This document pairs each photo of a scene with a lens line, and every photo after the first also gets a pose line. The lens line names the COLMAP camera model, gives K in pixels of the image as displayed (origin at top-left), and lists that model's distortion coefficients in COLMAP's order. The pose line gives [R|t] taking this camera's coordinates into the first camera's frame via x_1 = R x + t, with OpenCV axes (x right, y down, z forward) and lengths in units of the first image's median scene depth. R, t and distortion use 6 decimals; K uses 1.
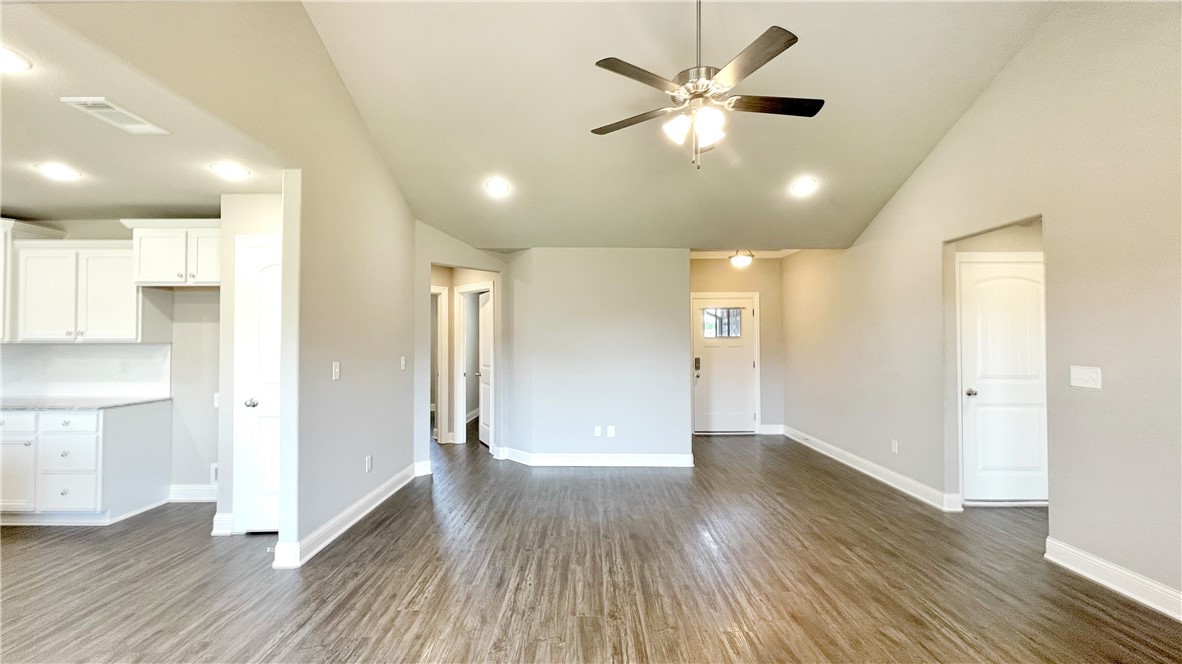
lens RADIAL K [[472.1, 0, 591.0], [0, 472.1, 332.0], [0, 0, 1]] dist [-0.008779, -0.000160]
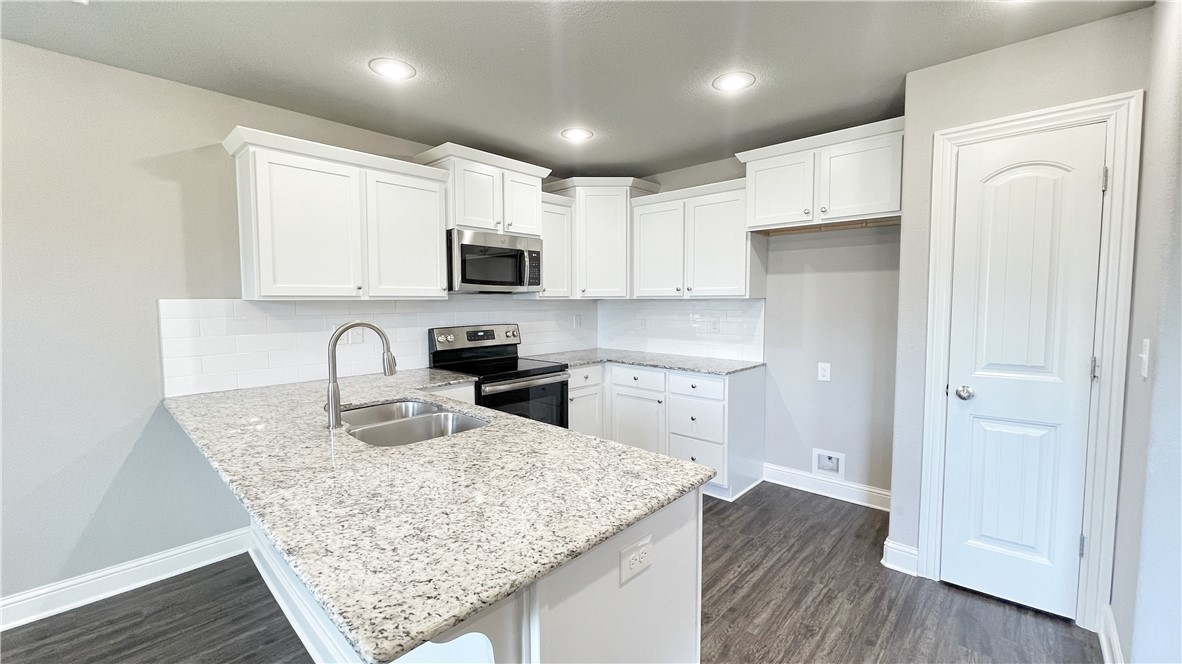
lens RADIAL K [[481.5, 0, 582.8], [0, 481.5, 332.1], [0, 0, 1]] dist [0.001078, 0.000290]
pose [[0.719884, 0.046457, -0.692538, -0.578252], [0.018633, 0.996105, 0.086189, 0.001853], [0.693844, -0.074950, 0.716214, 0.155641]]
